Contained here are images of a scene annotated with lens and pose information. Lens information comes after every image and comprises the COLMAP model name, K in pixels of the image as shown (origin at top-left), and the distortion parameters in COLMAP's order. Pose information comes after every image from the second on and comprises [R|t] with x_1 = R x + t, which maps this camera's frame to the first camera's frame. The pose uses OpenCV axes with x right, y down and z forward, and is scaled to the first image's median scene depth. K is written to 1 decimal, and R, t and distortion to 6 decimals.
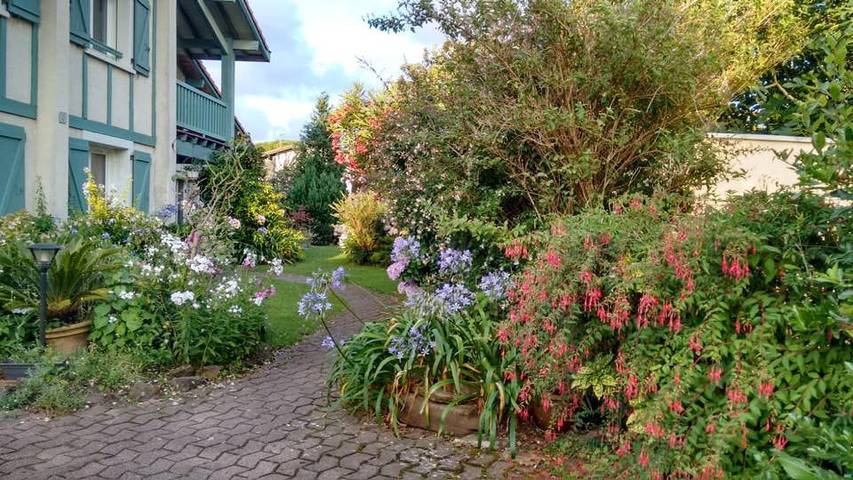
lens RADIAL K [[568.5, 0, 426.5], [0, 568.5, 240.0], [0, 0, 1]] dist [0.001459, -0.061592]
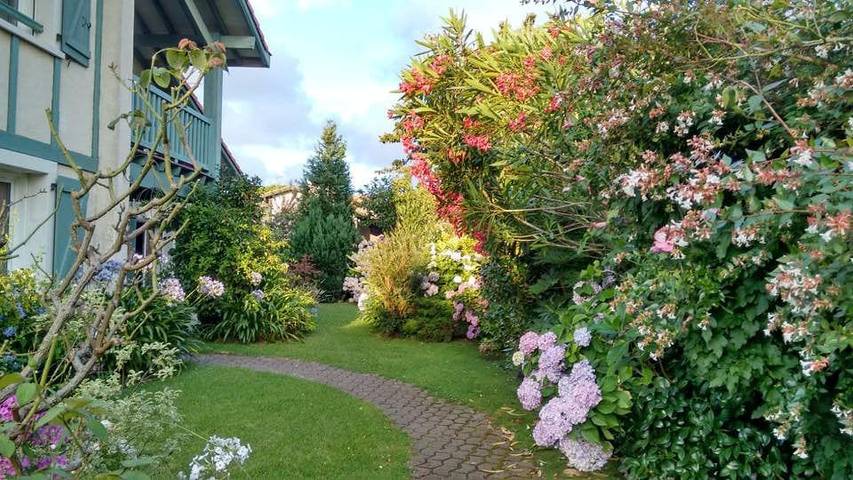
lens RADIAL K [[568.5, 0, 426.5], [0, 568.5, 240.0], [0, 0, 1]] dist [0.001459, -0.061592]
pose [[0.999901, -0.009080, 0.010758, -0.080843], [0.009893, 0.996900, -0.078051, -0.024654], [-0.010016, 0.078150, 0.996891, 0.273985]]
